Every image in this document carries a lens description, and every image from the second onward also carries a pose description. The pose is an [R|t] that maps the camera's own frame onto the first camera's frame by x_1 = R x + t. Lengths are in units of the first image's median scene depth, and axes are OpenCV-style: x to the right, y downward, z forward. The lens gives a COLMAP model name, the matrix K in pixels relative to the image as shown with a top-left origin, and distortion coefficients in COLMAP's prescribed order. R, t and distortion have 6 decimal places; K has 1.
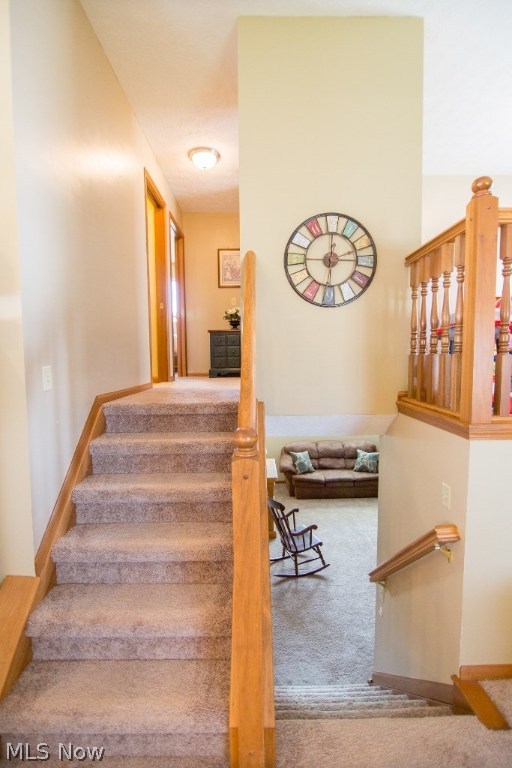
lens RADIAL K [[353.5, 0, 254.7], [0, 353.5, 381.8], [0, 0, 1]] dist [-0.009052, -0.001327]
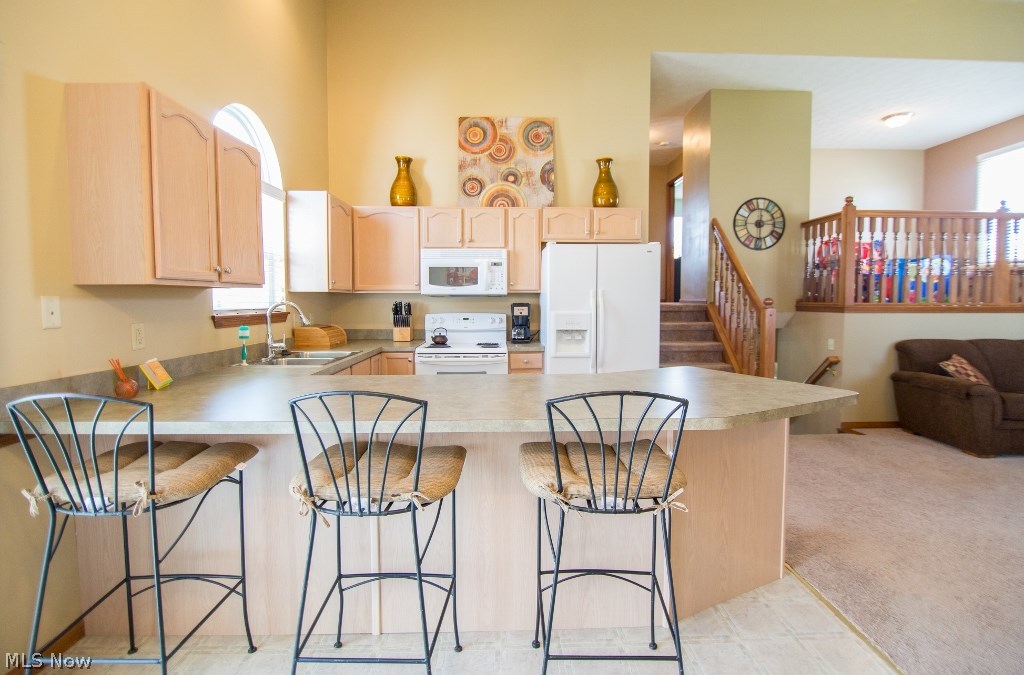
lens RADIAL K [[471.3, 0, 520.9], [0, 471.3, 320.6], [0, 0, 1]] dist [-0.009052, -0.001327]
pose [[0.999674, 0.011352, 0.022864, -1.027962], [-0.010644, 0.999467, -0.030851, 0.224835], [-0.023202, 0.030597, 0.999262, -1.308893]]
